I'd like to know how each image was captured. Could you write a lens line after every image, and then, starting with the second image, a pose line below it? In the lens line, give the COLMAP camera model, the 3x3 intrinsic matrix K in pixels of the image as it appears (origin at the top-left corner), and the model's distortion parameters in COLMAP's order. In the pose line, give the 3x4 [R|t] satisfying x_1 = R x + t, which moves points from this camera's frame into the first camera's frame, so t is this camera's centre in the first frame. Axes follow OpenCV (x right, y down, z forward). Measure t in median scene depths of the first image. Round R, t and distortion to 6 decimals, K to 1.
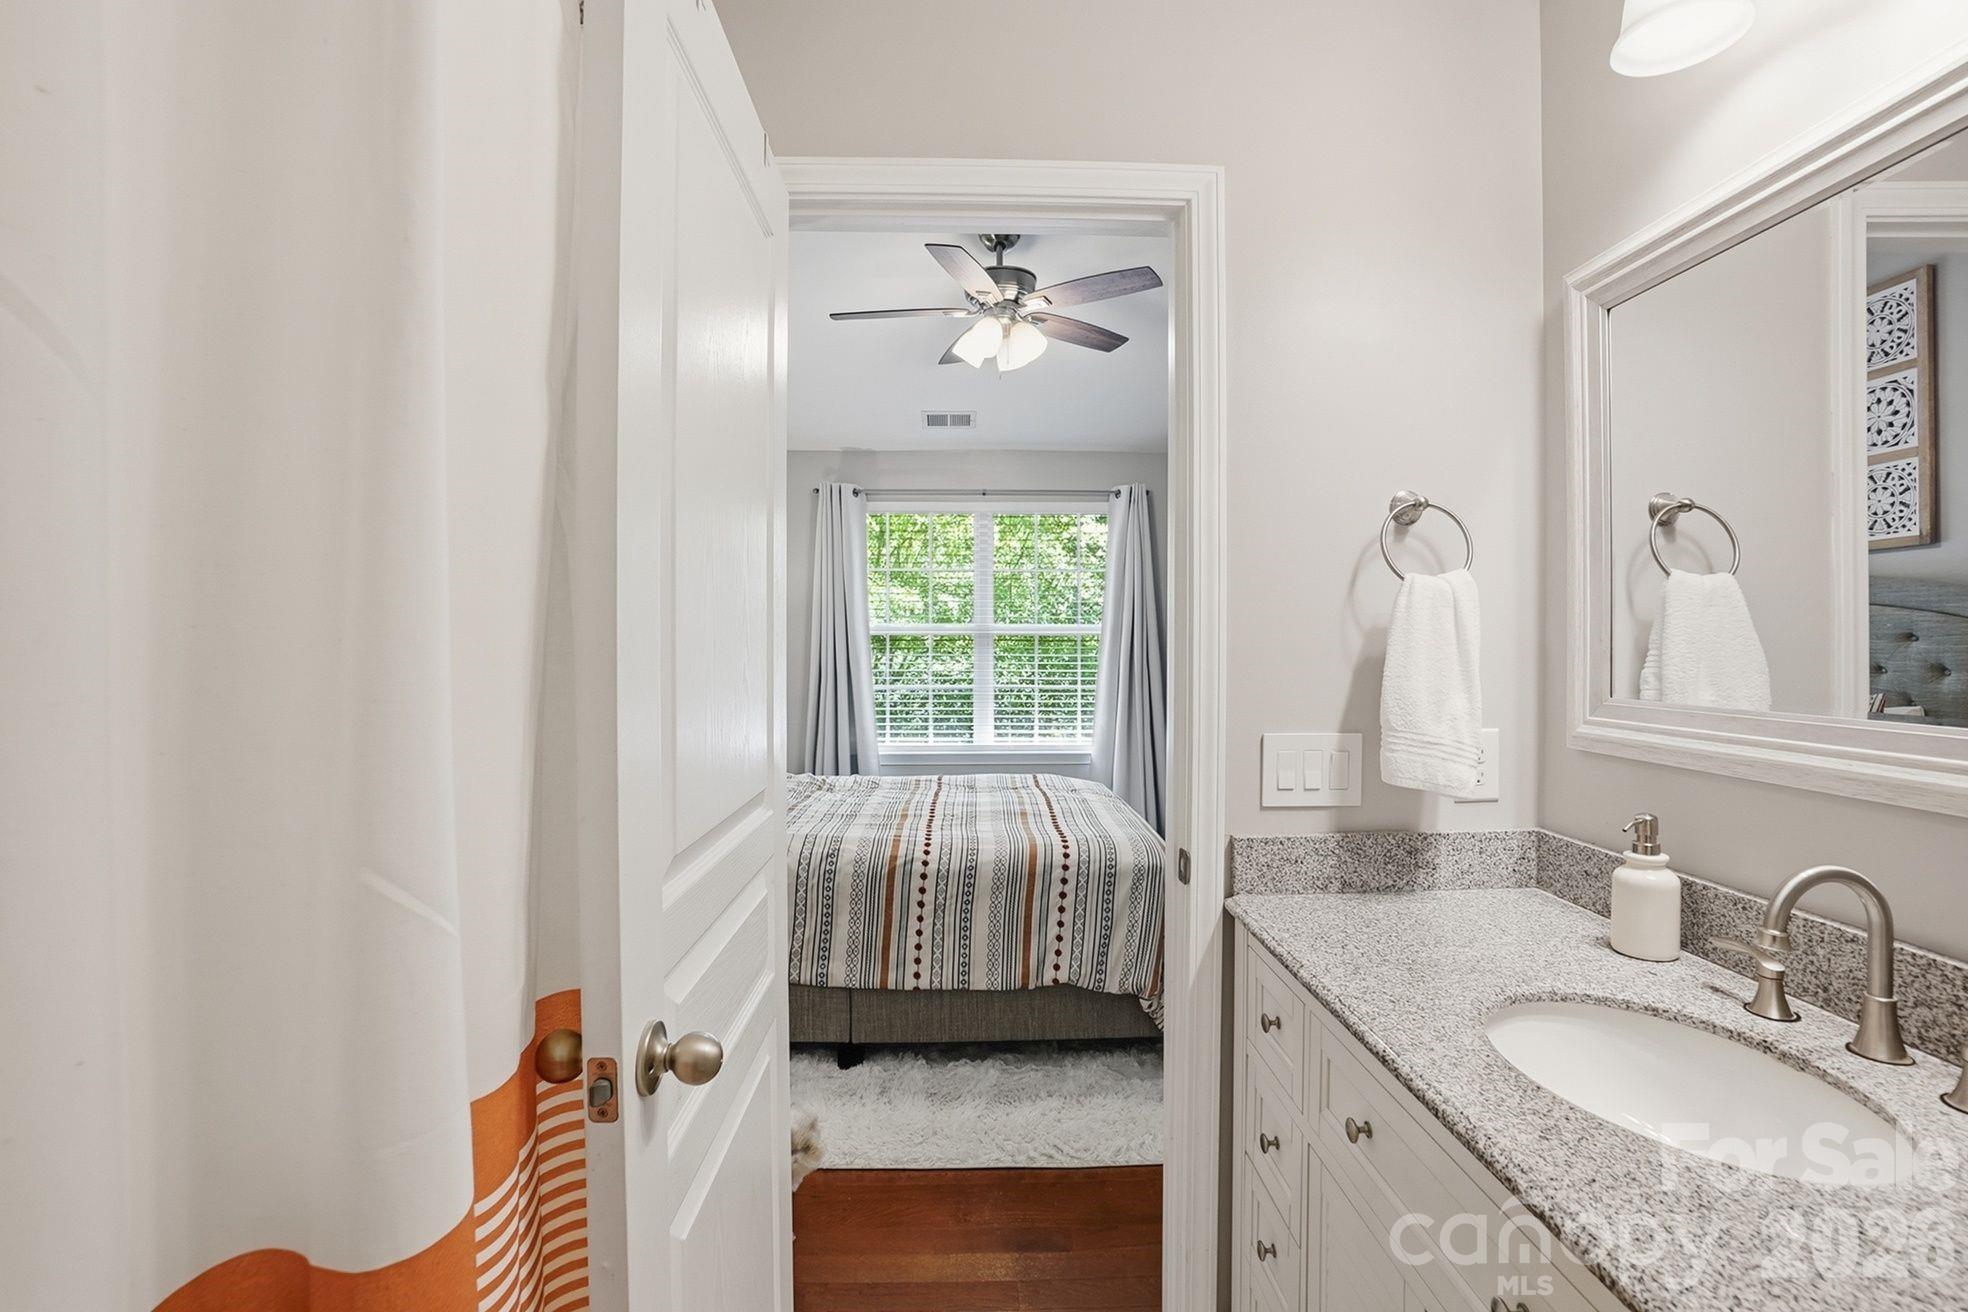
lens RADIAL K [[872.8, 0, 982.6], [0, 872.8, 641.0], [0, 0, 1]] dist [-0.032107, 0.009390]
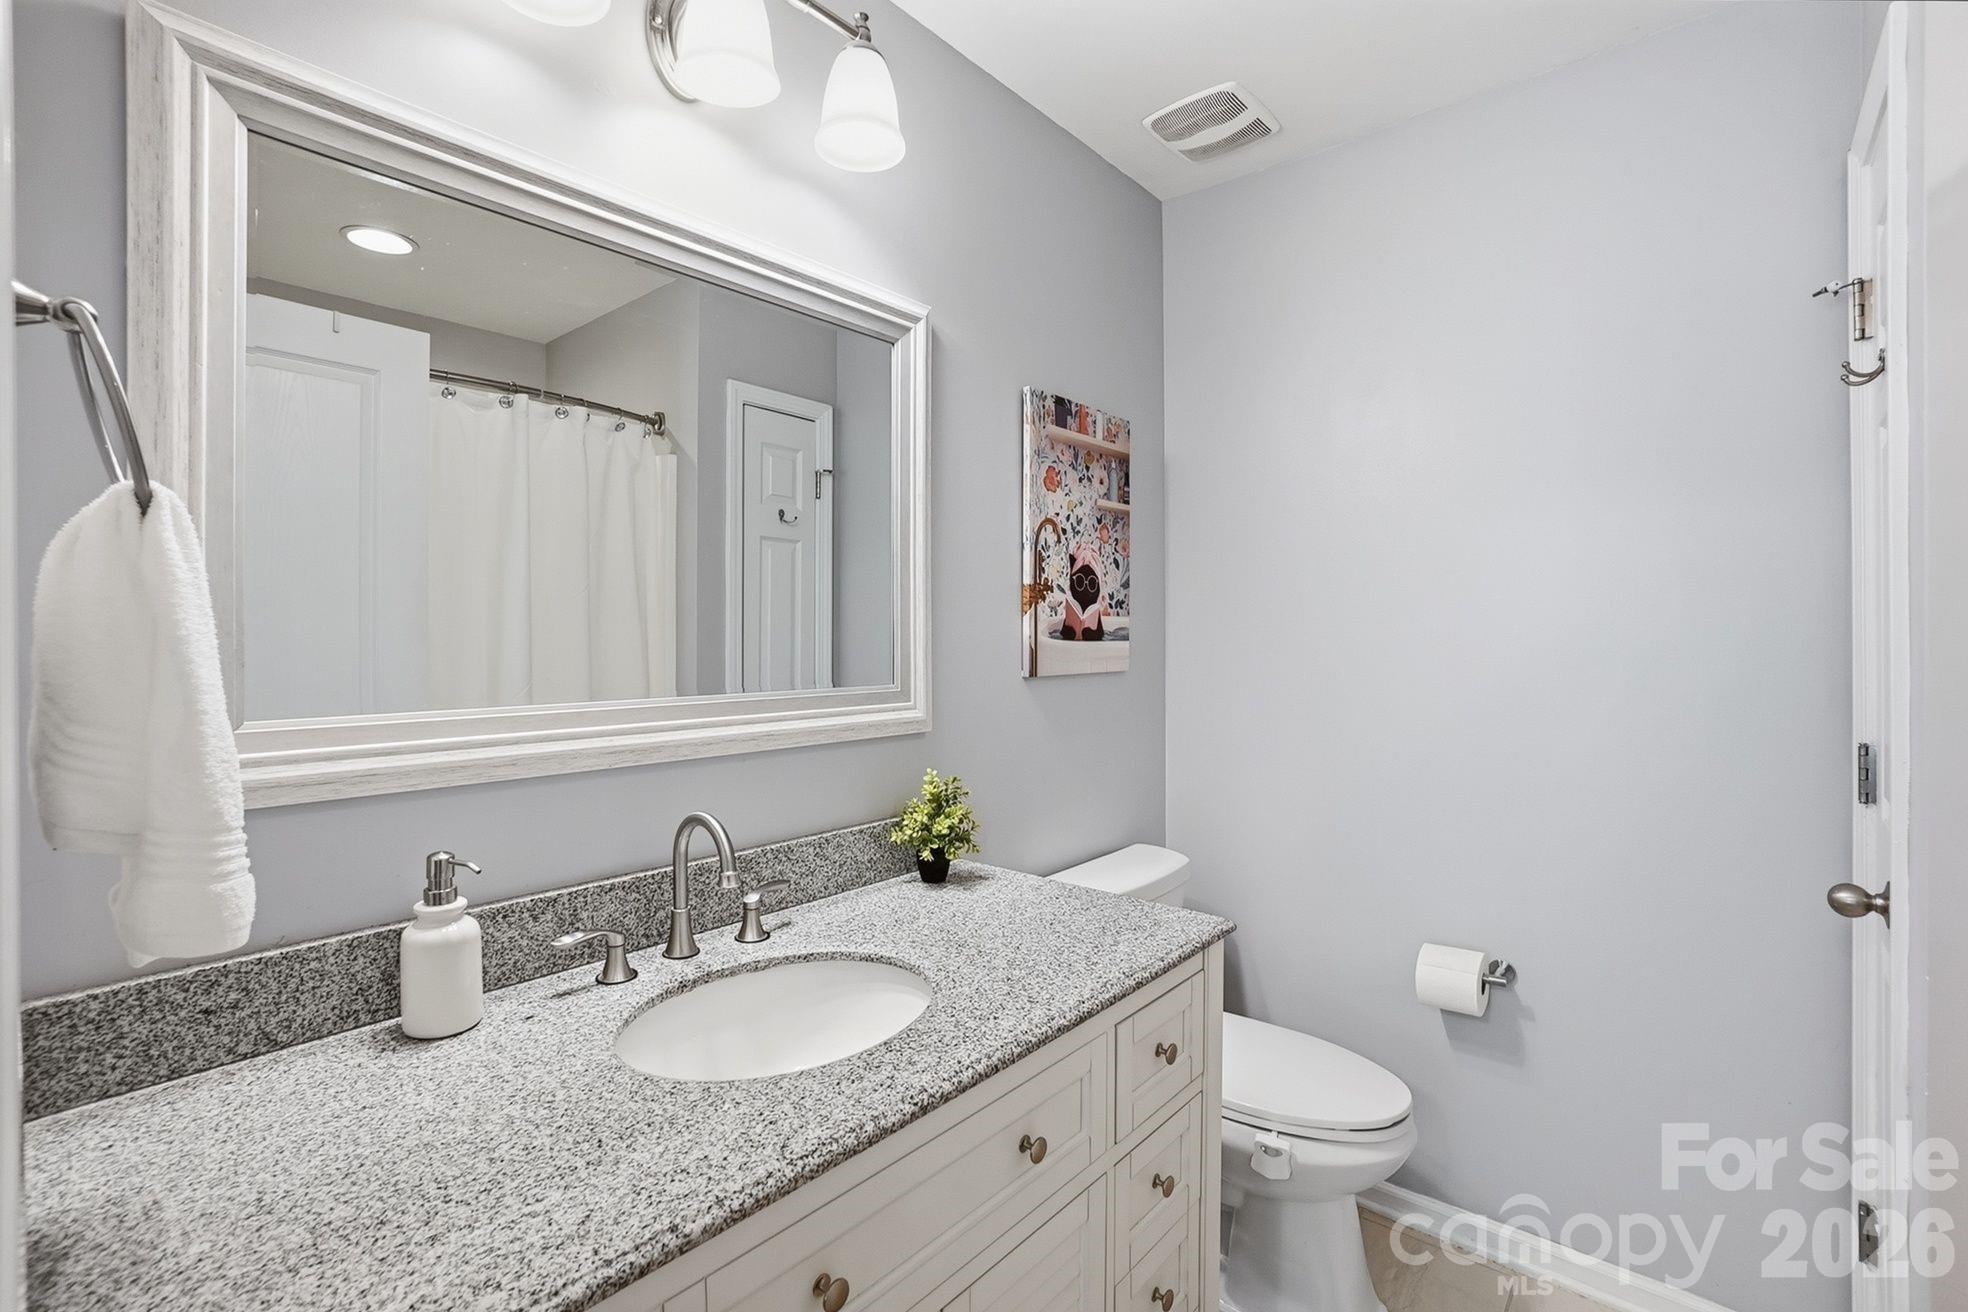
lens RADIAL K [[872.8, 0, 982.6], [0, 872.8, 641.0], [0, 0, 1]] dist [-0.032107, 0.009390]
pose [[-0.732997, -0.004858, 0.680214, -0.146843], [-0.001869, 0.999985, 0.005128, -0.001120], [-0.680229, 0.002487, -0.732995, 1.288312]]
